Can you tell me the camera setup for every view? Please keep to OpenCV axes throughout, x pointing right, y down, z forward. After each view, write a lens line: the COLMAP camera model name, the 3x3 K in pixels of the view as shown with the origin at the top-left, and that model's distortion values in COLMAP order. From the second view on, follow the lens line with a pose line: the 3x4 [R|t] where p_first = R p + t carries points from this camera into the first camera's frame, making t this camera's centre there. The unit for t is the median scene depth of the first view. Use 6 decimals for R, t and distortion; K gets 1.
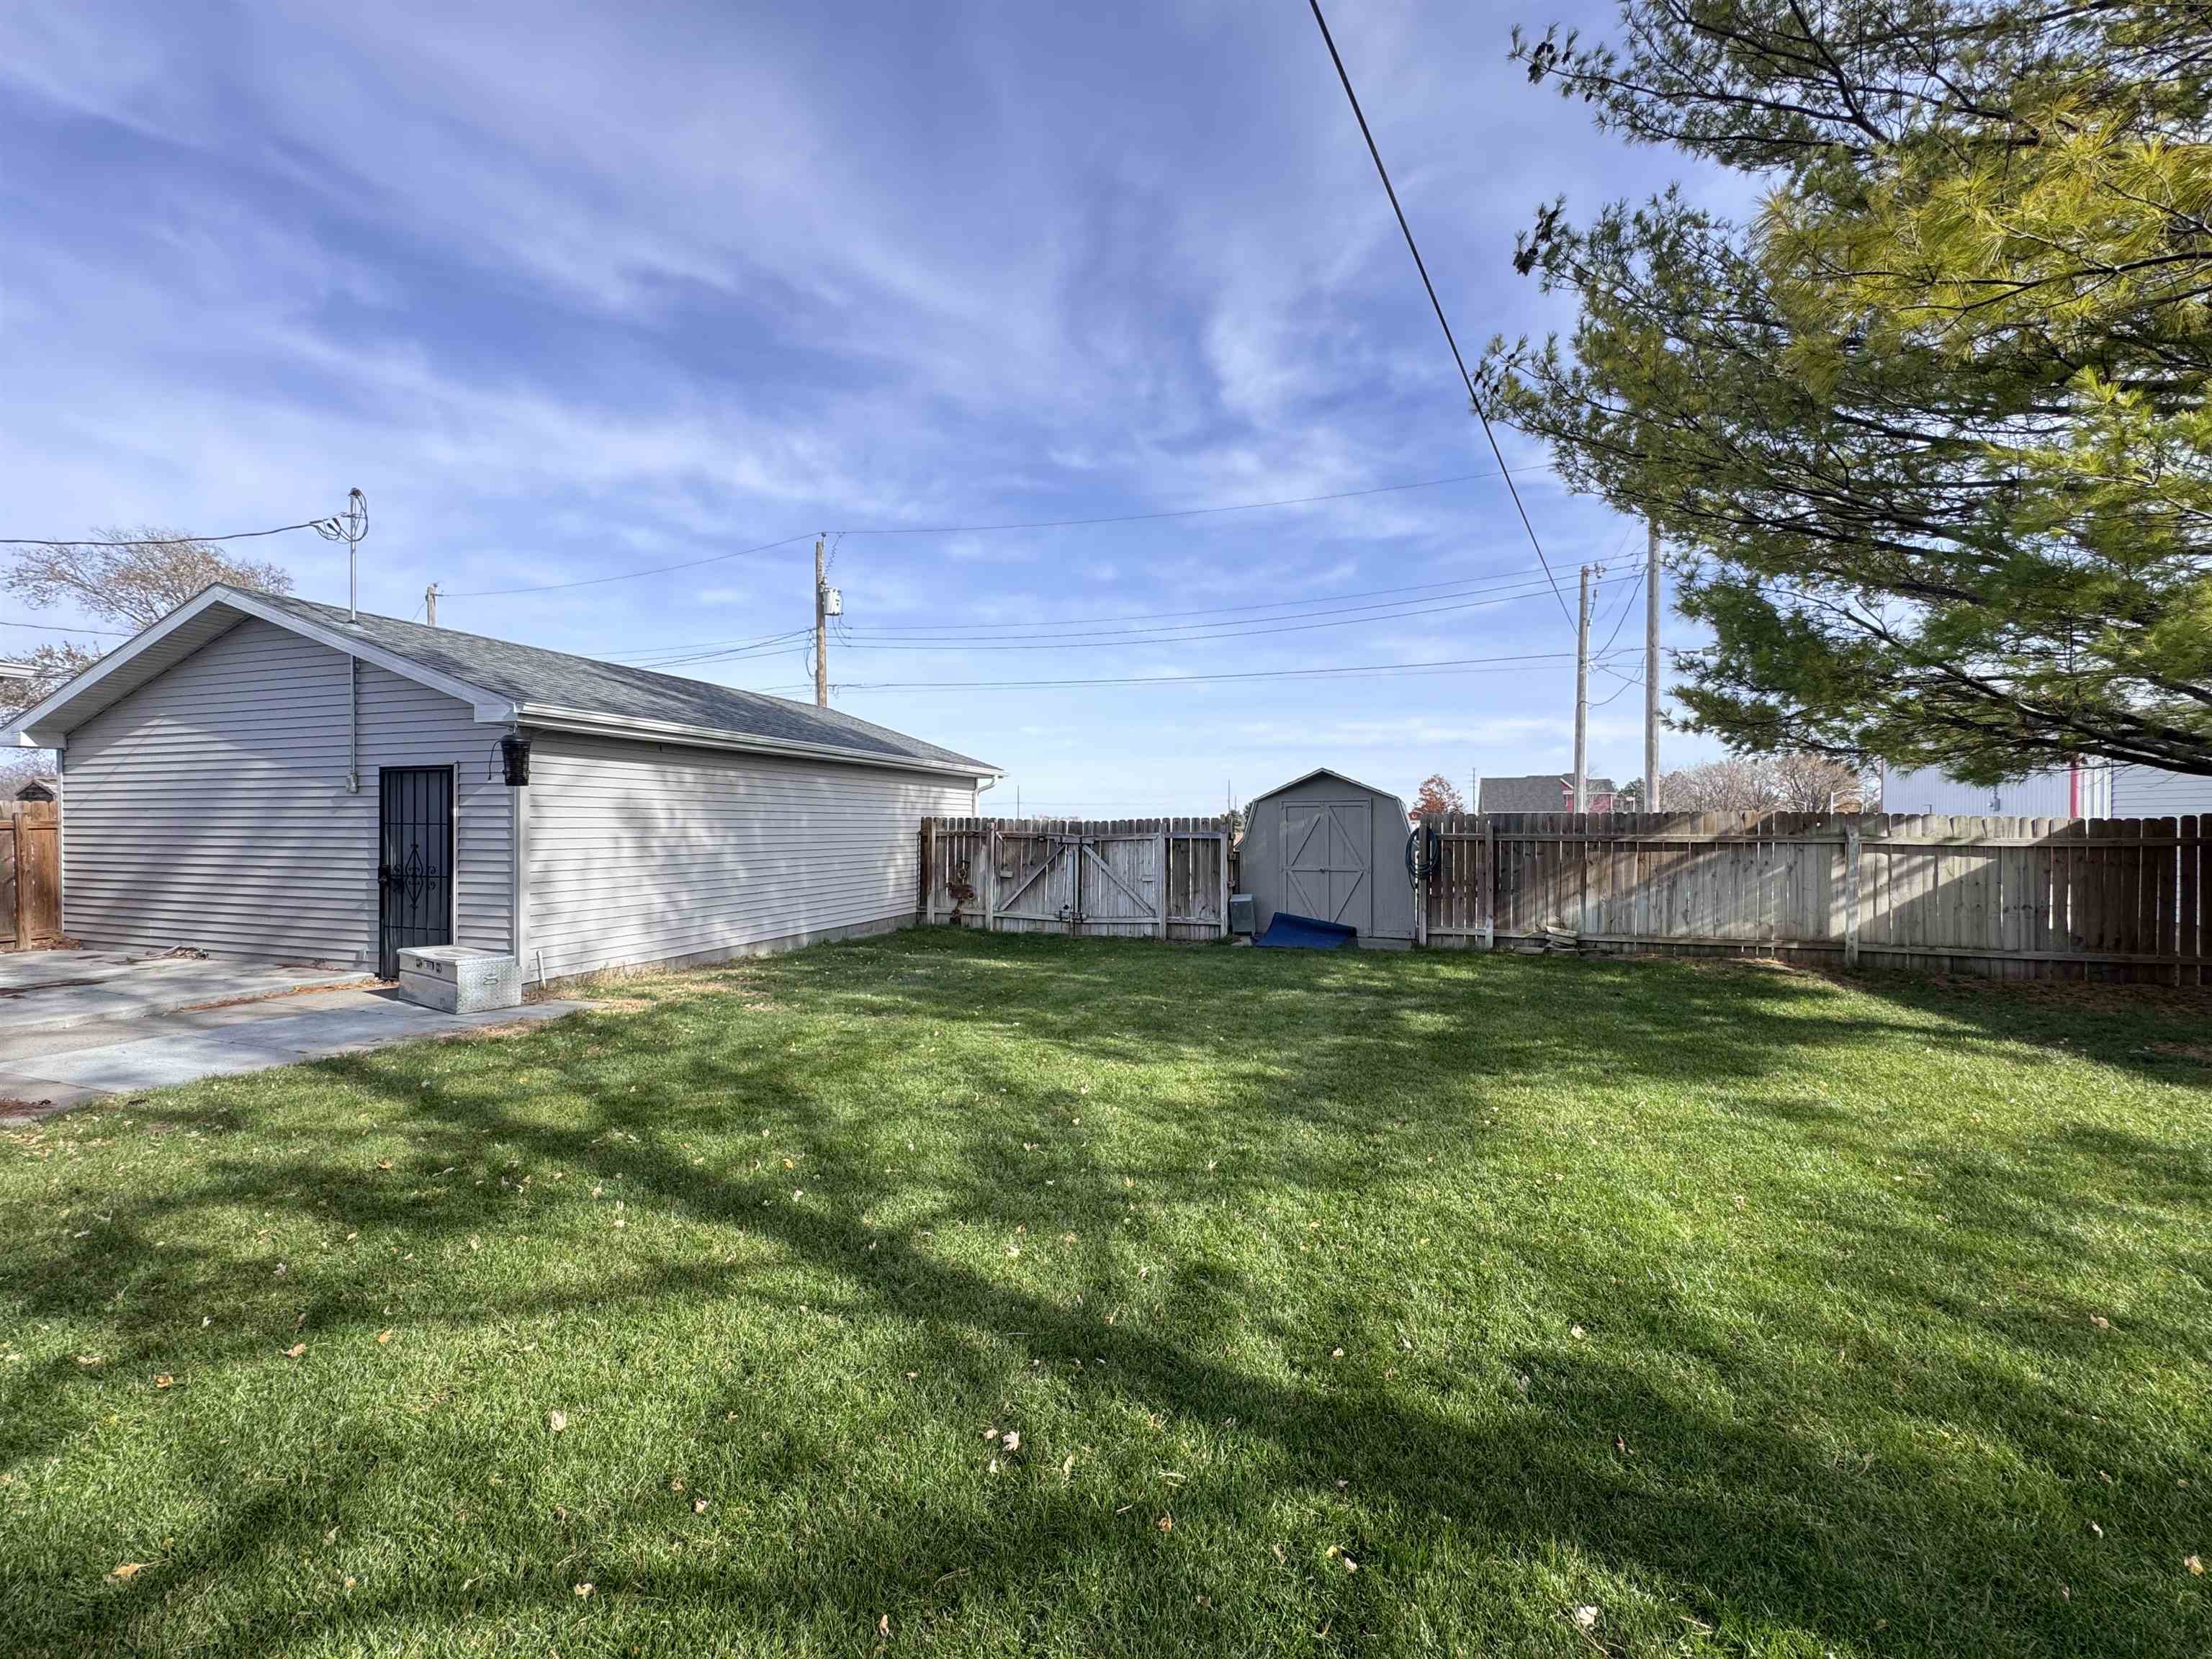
lens RADIAL K [[882.0, 0, 1106.4], [0, 882.0, 830.3], [0, 0, 1]] dist [-0.003878, 0.000418]
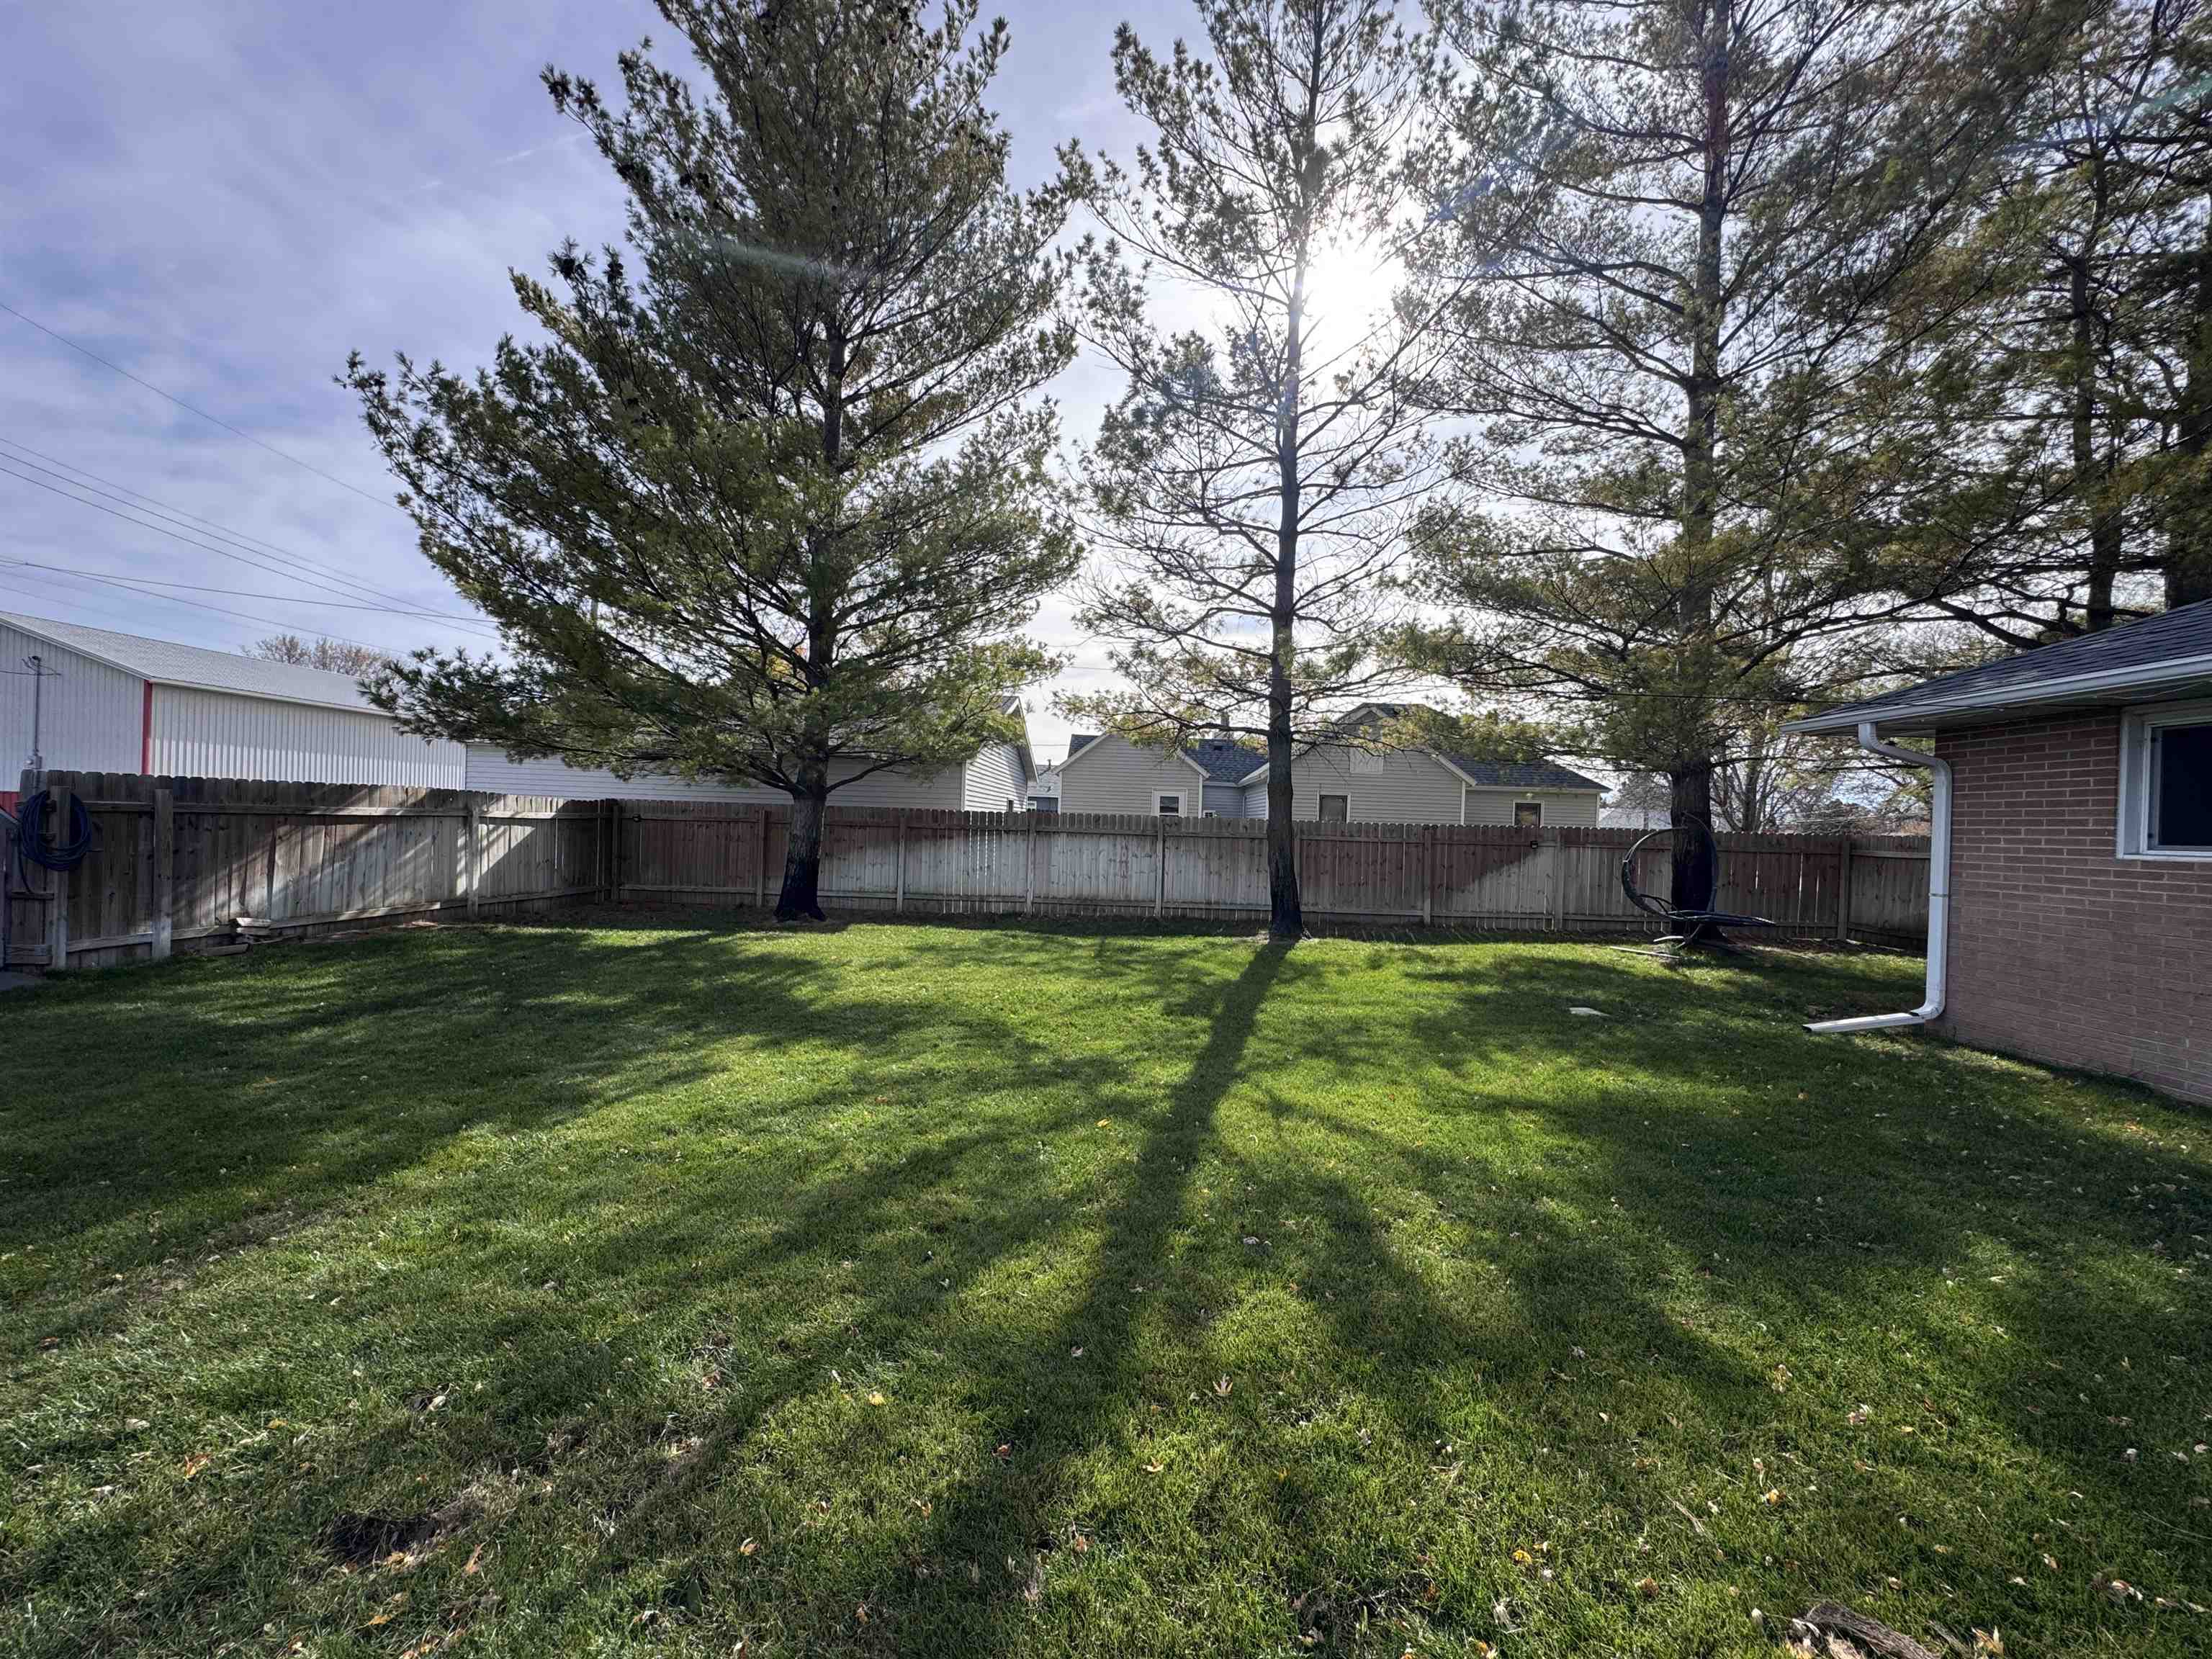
lens RADIAL K [[882.0, 0, 1106.4], [0, 882.0, 830.3], [0, 0, 1]] dist [-0.003878, 0.000418]
pose [[-0.282397, -0.019650, 0.959096, -0.907355], [-0.028597, 0.999518, 0.012058, -0.009232], [-0.958871, -0.024023, -0.282823, 0.833553]]
